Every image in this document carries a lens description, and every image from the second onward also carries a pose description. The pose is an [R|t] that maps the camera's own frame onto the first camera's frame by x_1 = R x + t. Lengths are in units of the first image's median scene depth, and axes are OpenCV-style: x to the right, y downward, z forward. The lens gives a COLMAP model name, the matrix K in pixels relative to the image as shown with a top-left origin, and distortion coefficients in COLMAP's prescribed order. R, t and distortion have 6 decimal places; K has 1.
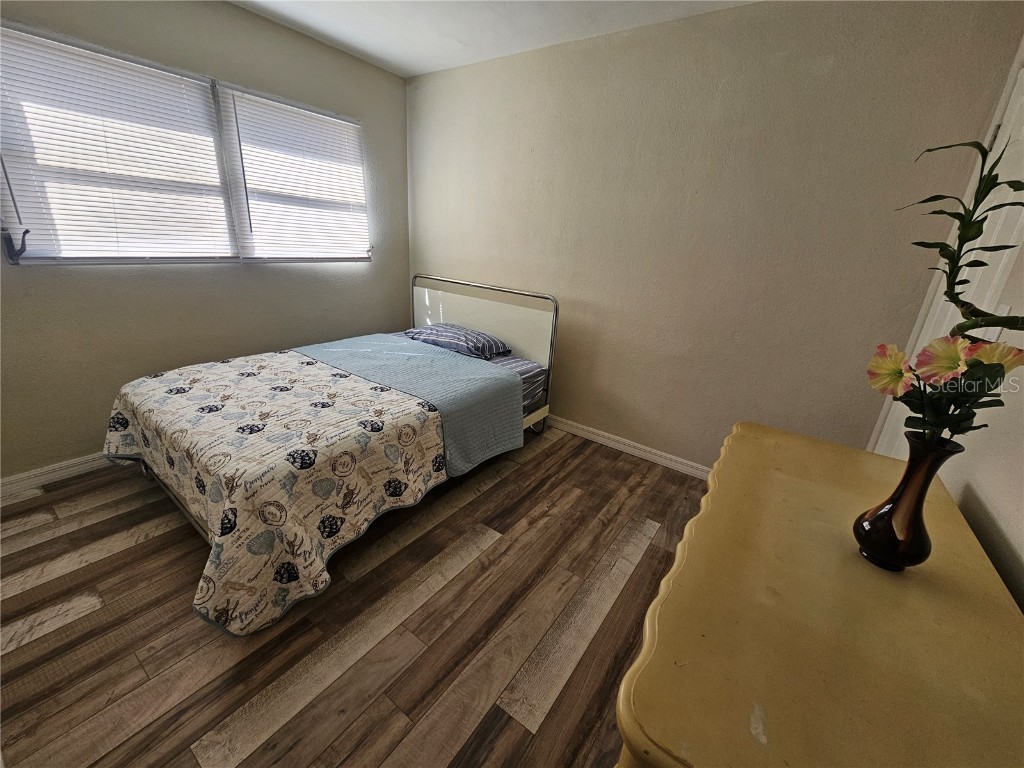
lens RADIAL K [[416.5, 0, 512.0], [0, 416.5, 382.1], [0, 0, 1]] dist [-0.000717, -0.000087]
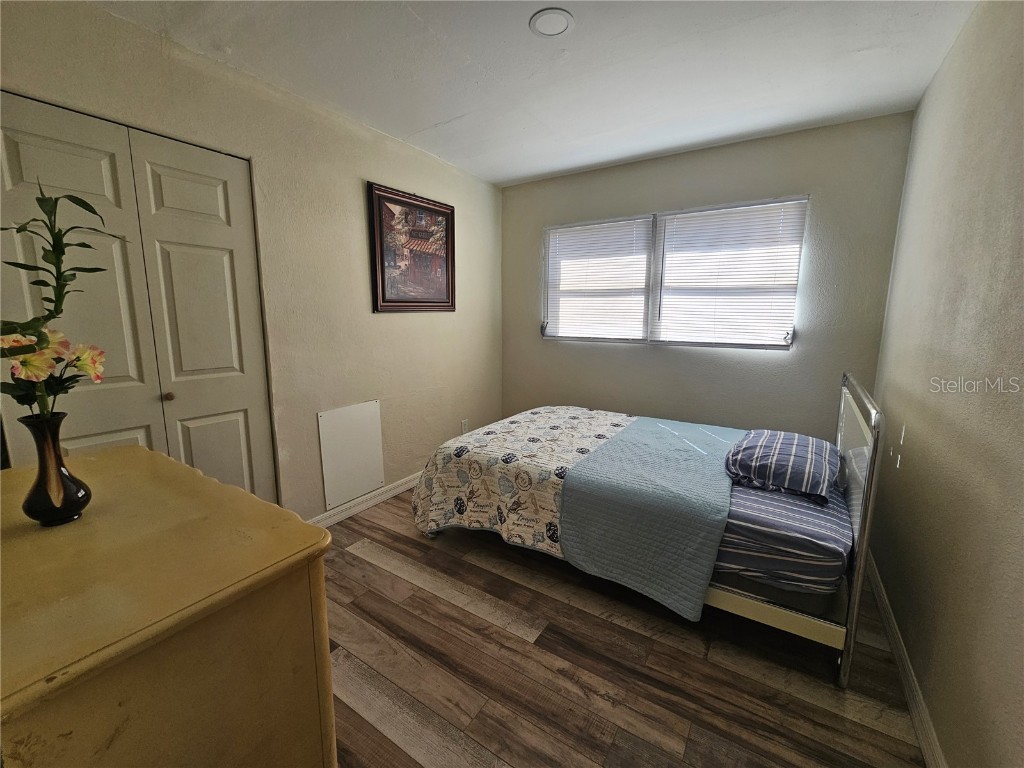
lens RADIAL K [[416.5, 0, 512.0], [0, 416.5, 382.1], [0, 0, 1]] dist [-0.000717, -0.000087]
pose [[0.046801, 0.100400, -0.993846, 0.747341], [-0.335001, 0.938894, 0.079073, -0.179287], [0.941055, 0.329238, 0.077576, 0.707850]]
